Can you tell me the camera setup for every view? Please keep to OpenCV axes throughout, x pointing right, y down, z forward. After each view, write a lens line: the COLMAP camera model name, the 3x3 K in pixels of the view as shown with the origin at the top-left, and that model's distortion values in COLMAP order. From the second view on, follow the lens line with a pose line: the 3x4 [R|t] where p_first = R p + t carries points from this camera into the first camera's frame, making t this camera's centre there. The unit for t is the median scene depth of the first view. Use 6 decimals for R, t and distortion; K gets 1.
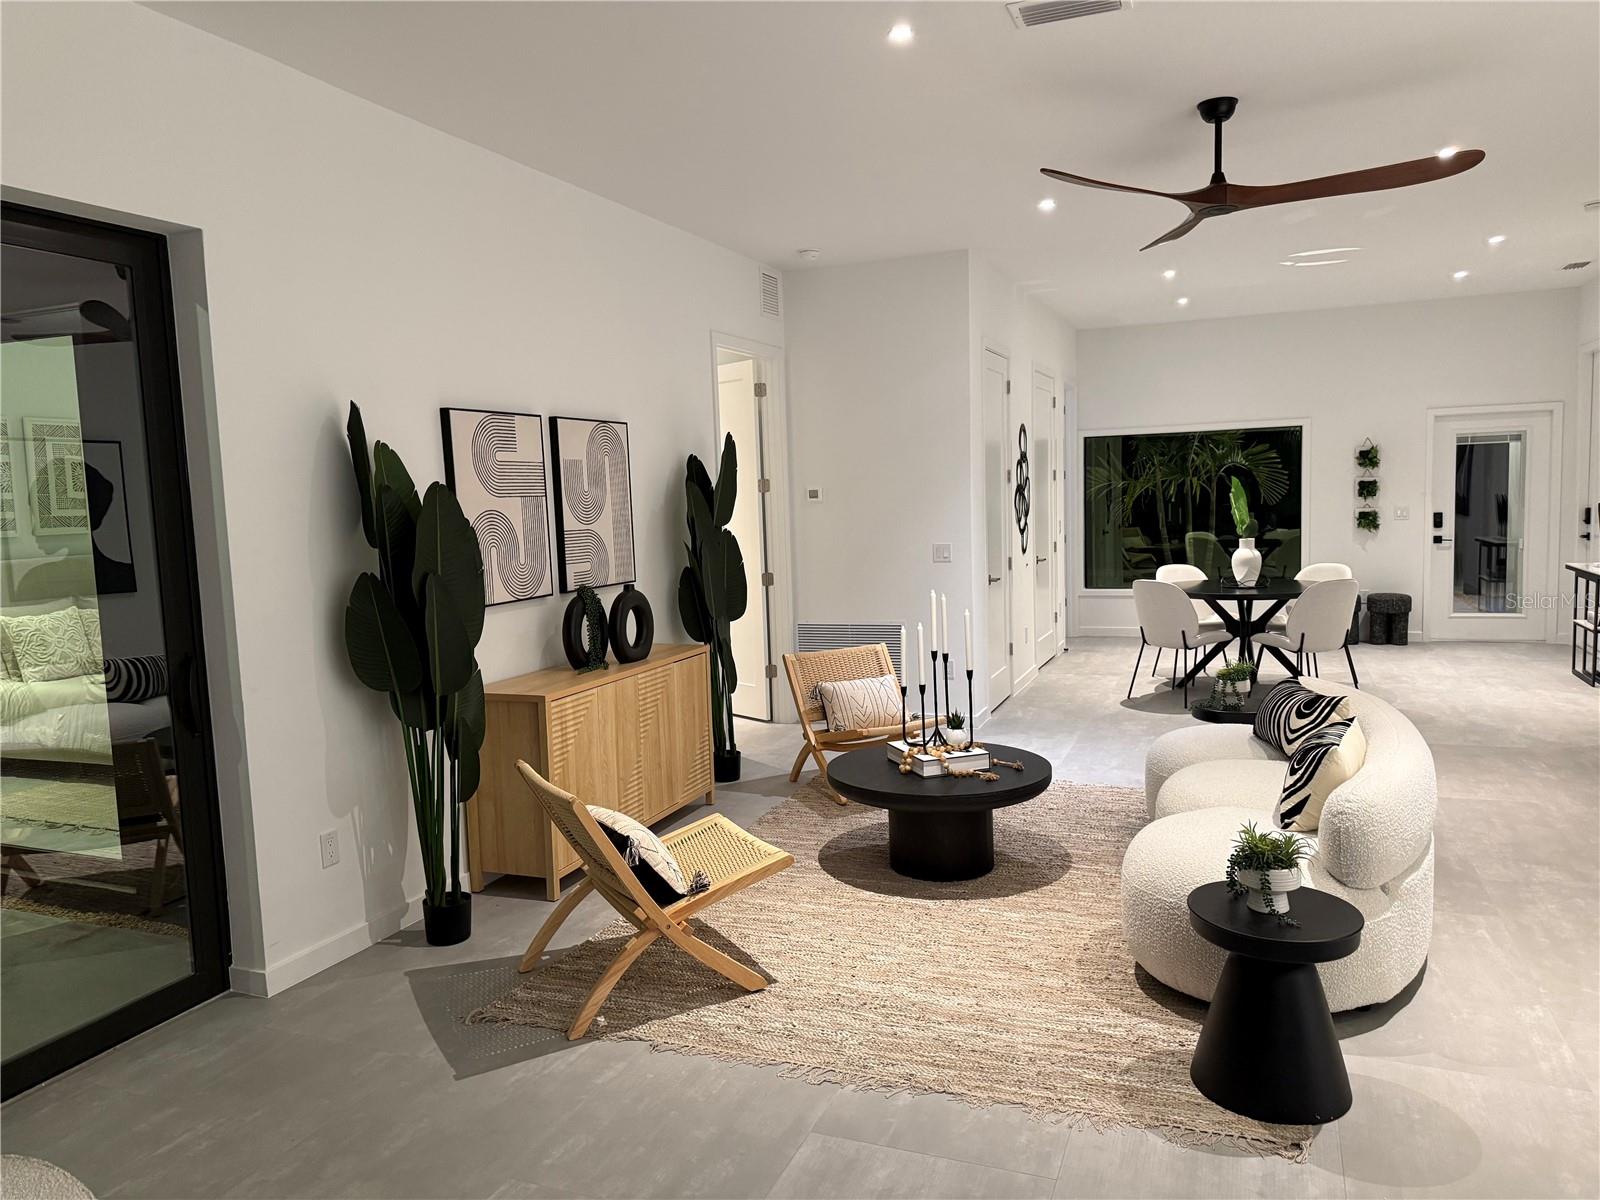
lens RADIAL K [[1121.6, 0, 797.0], [0, 1121.6, 588.1], [0, 0, 1]] dist [0.078234, -0.101852]
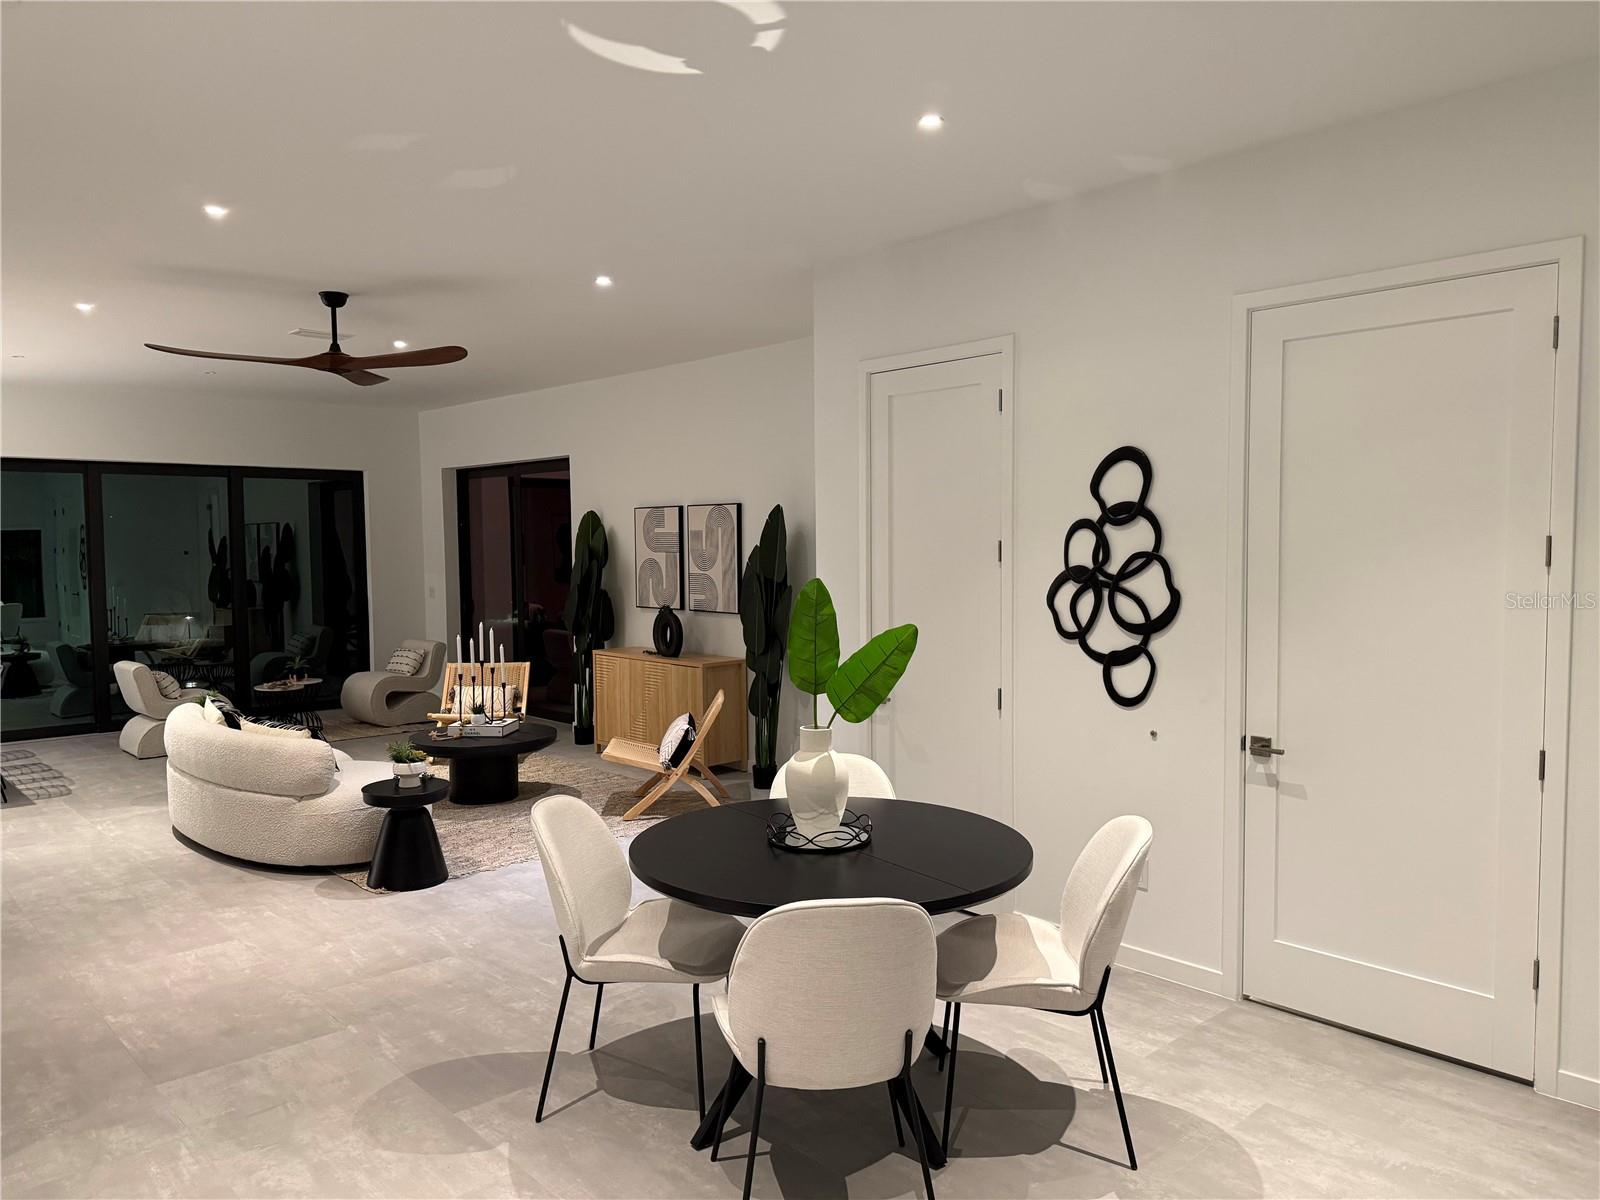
lens RADIAL K [[1121.6, 0, 789.8], [0, 1121.6, 615.0], [0, 0, 1]] dist [0.078234, -0.101852]
pose [[-0.428032, 0.099786, -0.898238, 1.266640], [-0.050286, 0.989717, 0.133912, -0.229198], [0.902363, 0.102488, -0.418613, 1.912231]]
